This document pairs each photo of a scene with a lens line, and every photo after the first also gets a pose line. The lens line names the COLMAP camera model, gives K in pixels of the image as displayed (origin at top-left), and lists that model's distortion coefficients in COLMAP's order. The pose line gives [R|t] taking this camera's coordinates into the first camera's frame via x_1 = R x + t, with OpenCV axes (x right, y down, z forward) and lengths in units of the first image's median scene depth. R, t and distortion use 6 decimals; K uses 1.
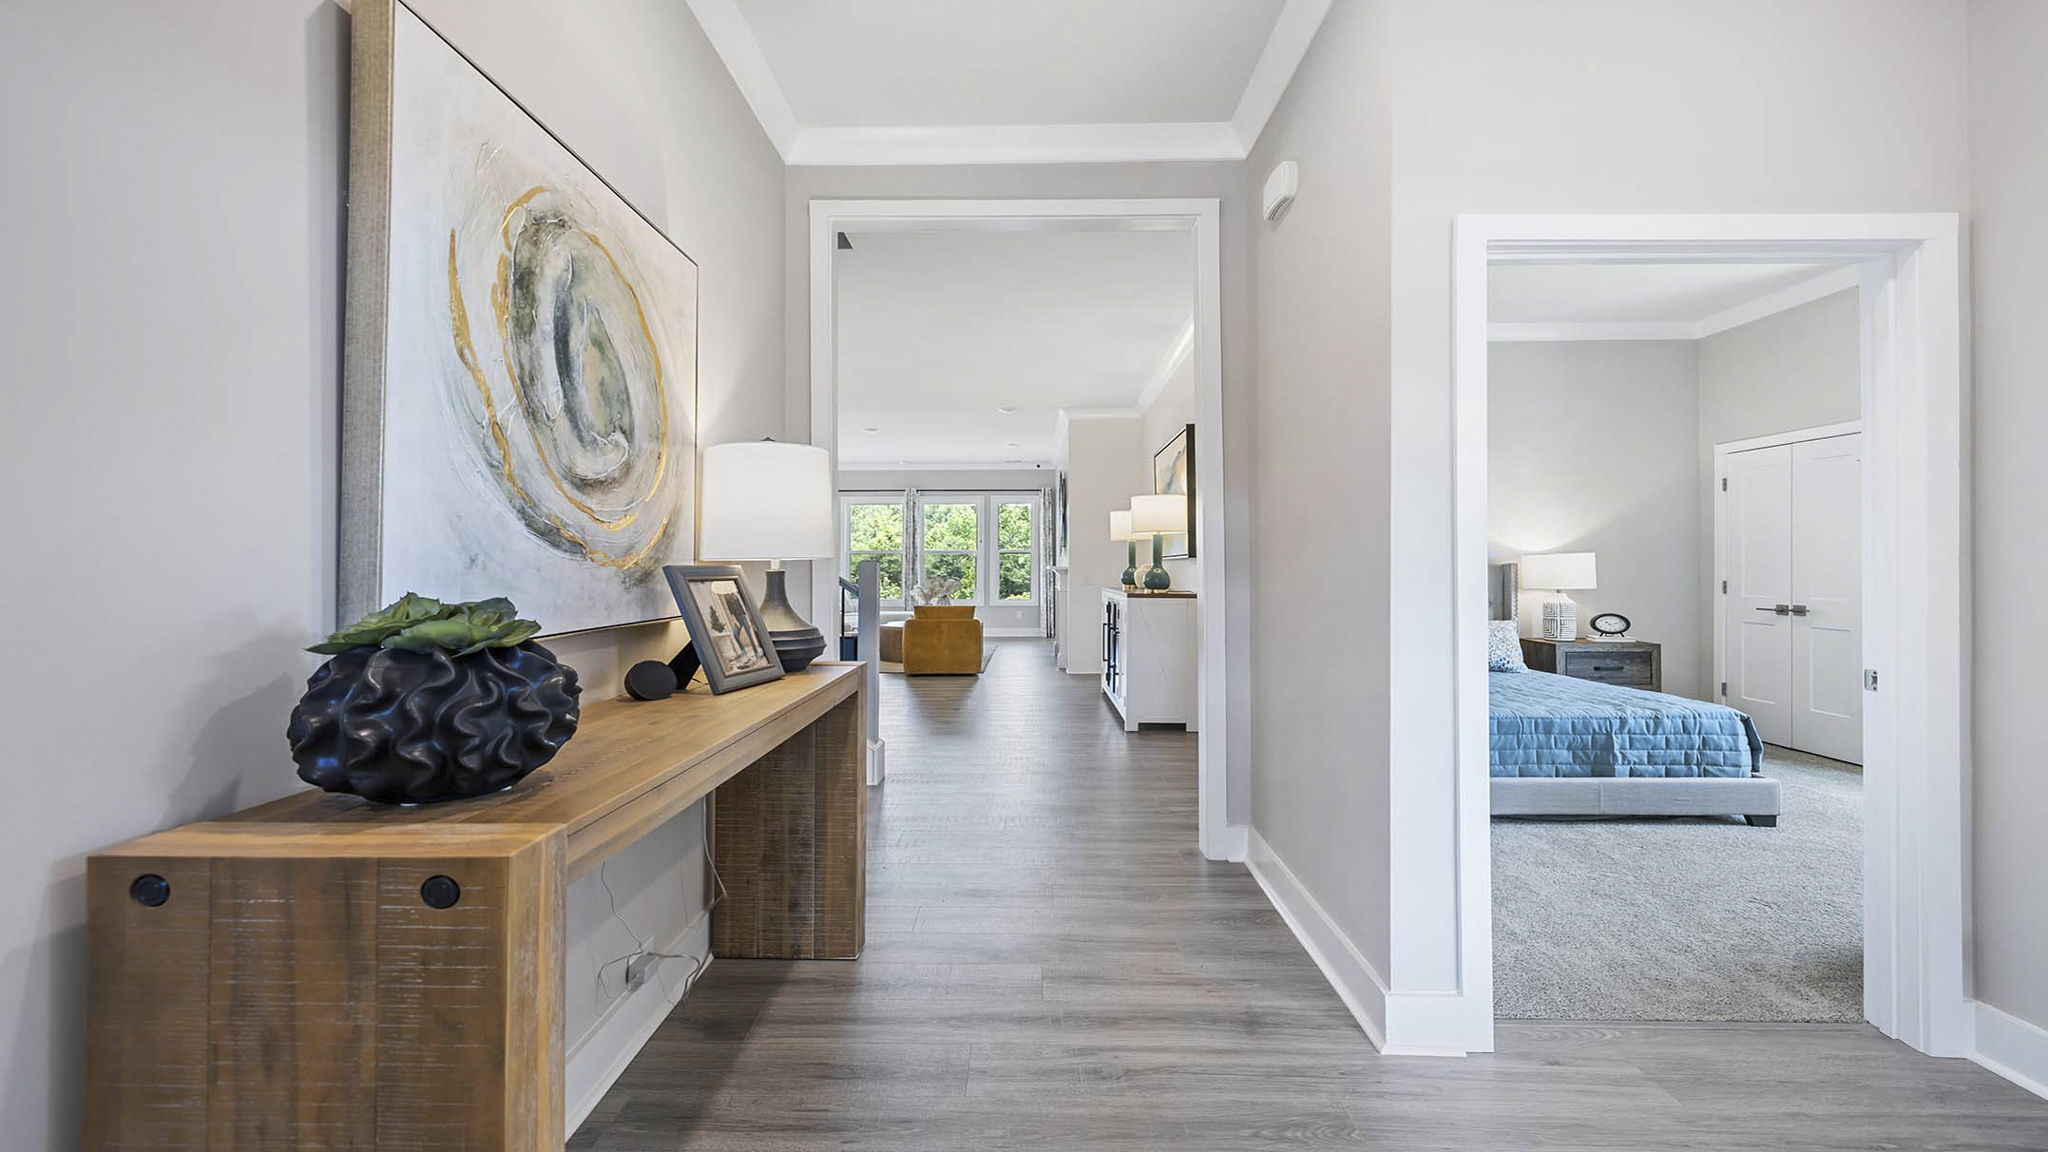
lens RADIAL K [[858.1, 0, 1024.0], [0, 858.1, 576.0], [0, 0, 1]] dist [-0.057240, -0.000086]
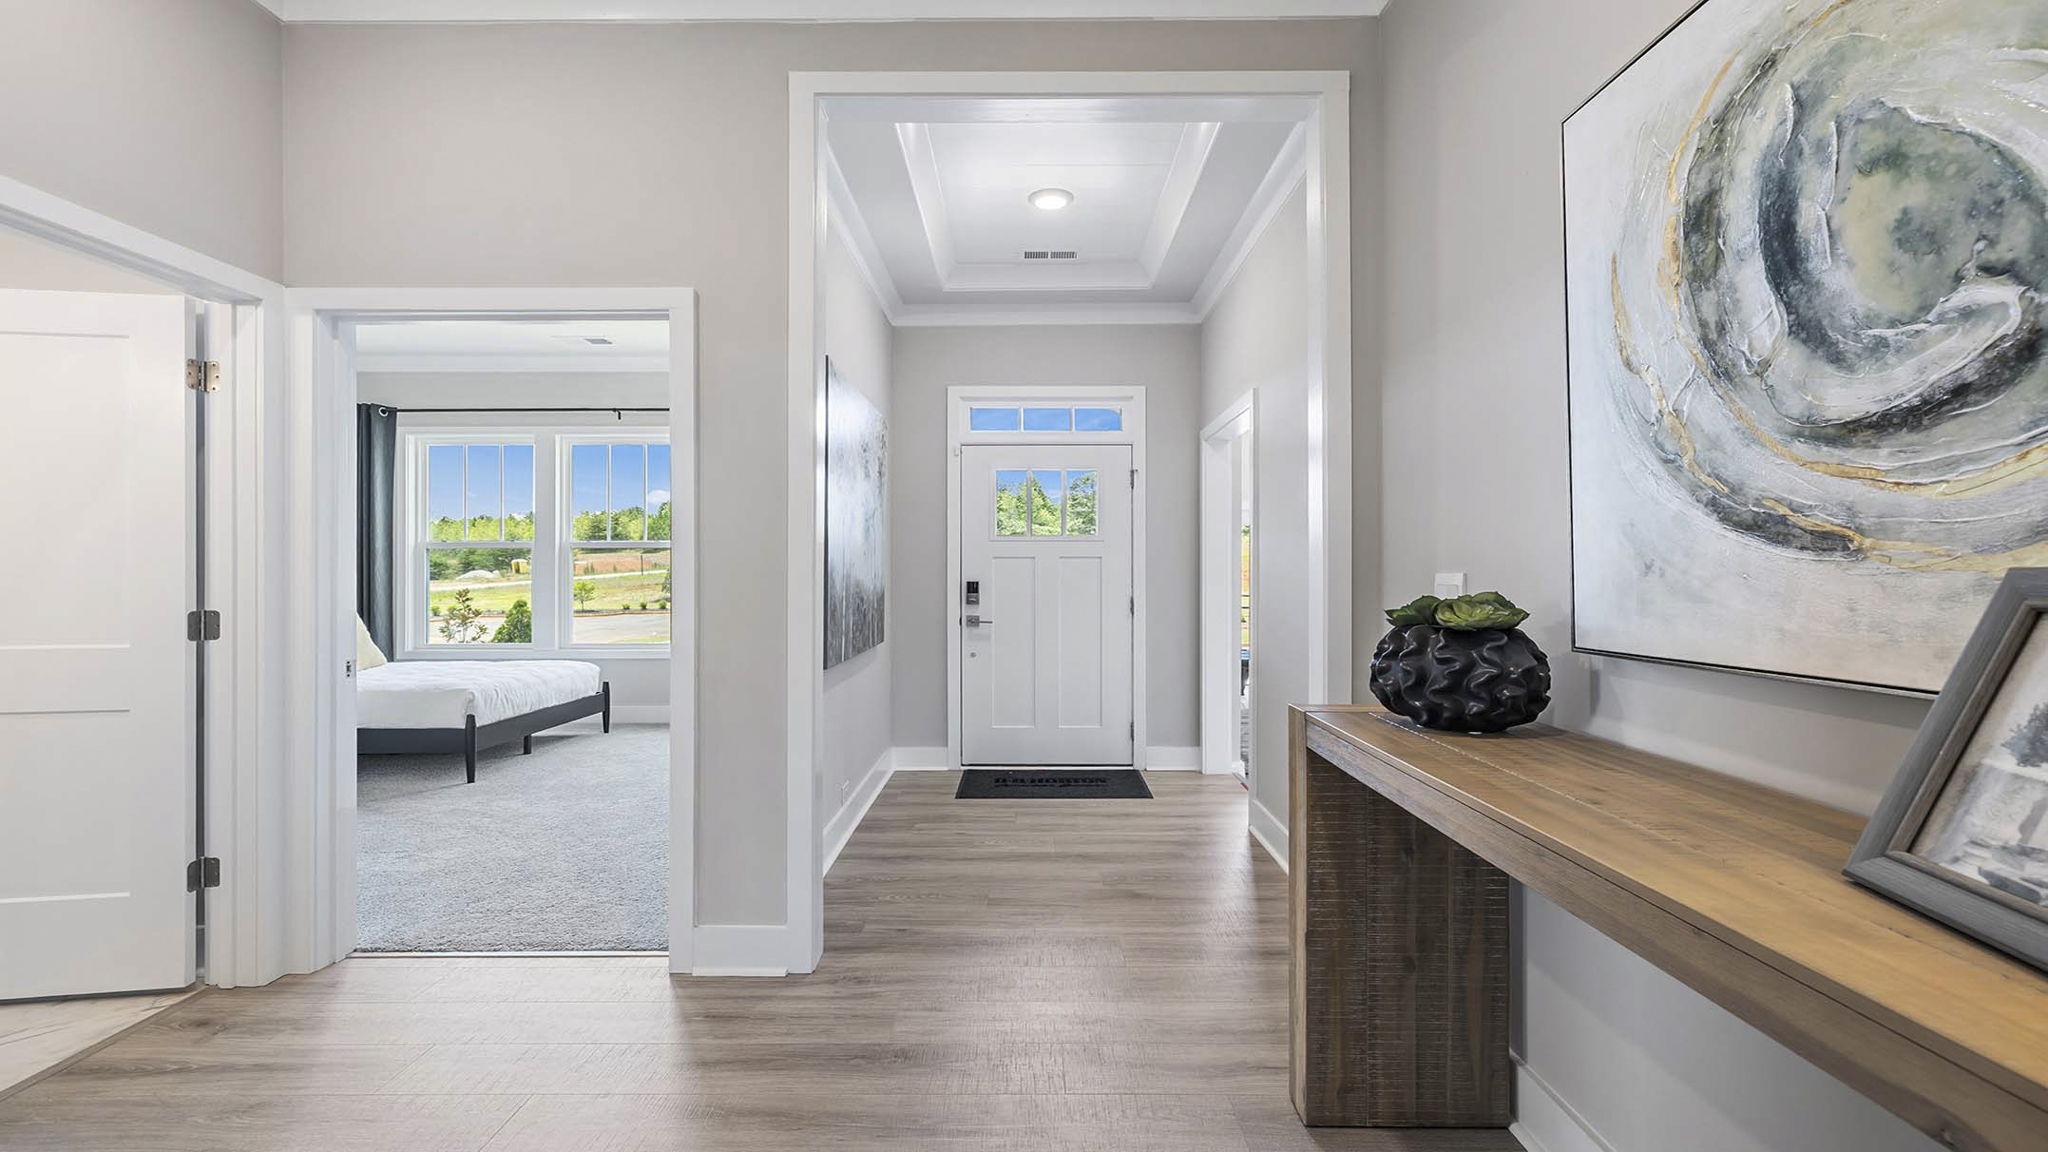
lens RADIAL K [[858.1, 0, 1024.0], [0, 858.1, 576.0], [0, 0, 1]] dist [-0.057240, -0.000086]
pose [[-0.999864, 0.007579, -0.014616, 0.061306], [0.007436, 0.999924, 0.009815, -0.019658], [0.014689, 0.009705, -0.999845, 1.660270]]
